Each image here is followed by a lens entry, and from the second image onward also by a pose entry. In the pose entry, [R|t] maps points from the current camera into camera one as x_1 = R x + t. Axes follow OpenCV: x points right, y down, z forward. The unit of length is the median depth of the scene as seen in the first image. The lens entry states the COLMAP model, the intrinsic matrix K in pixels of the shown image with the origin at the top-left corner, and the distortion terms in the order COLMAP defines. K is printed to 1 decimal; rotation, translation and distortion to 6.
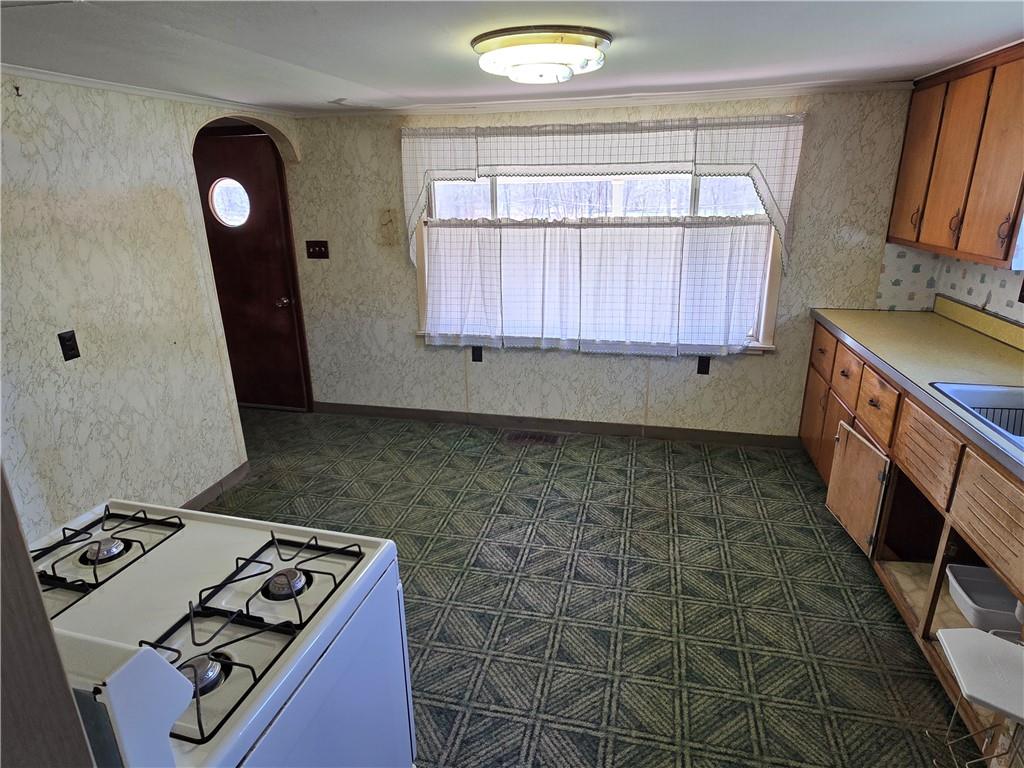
lens RADIAL K [[589.6, 0, 506.1], [0, 589.6, 385.5], [0, 0, 1]] dist [-0.001005, -0.000008]
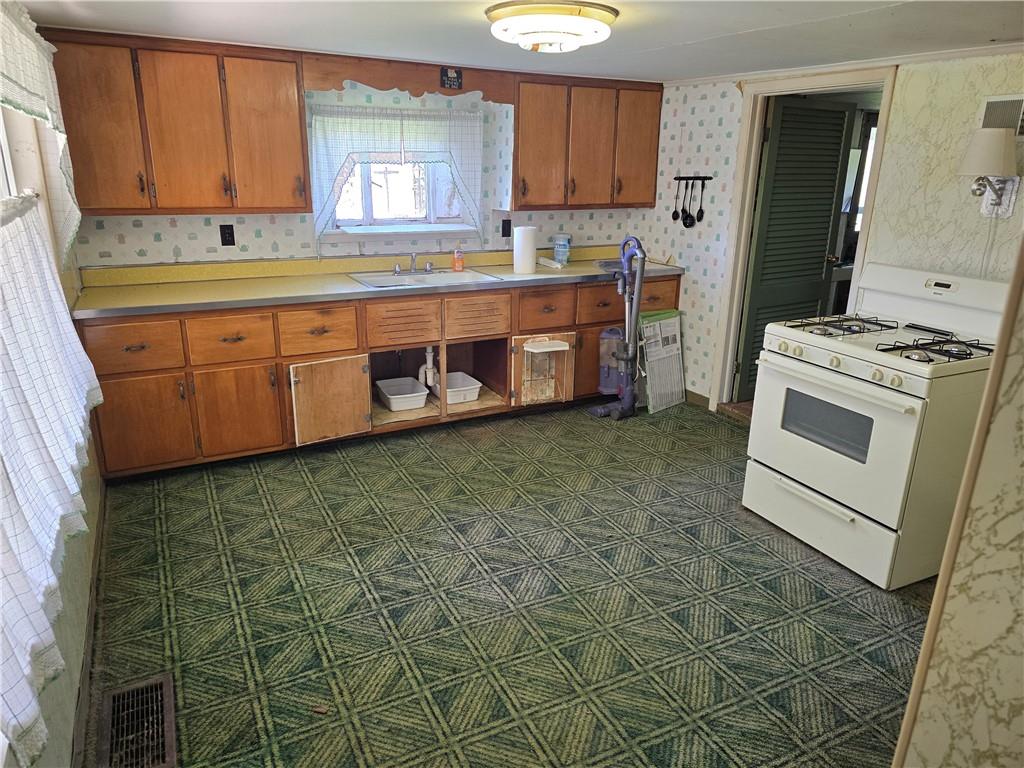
lens RADIAL K [[679.2, 0, 505.3], [0, 679.2, 380.4], [0, 0, 1]] dist [0.011592, 0.000798]
pose [[-0.653221, -0.222972, 0.723592, -0.647262], [0.239053, 0.846045, 0.476510, -0.443648], [-0.718440, 0.484244, -0.499352, 1.393417]]
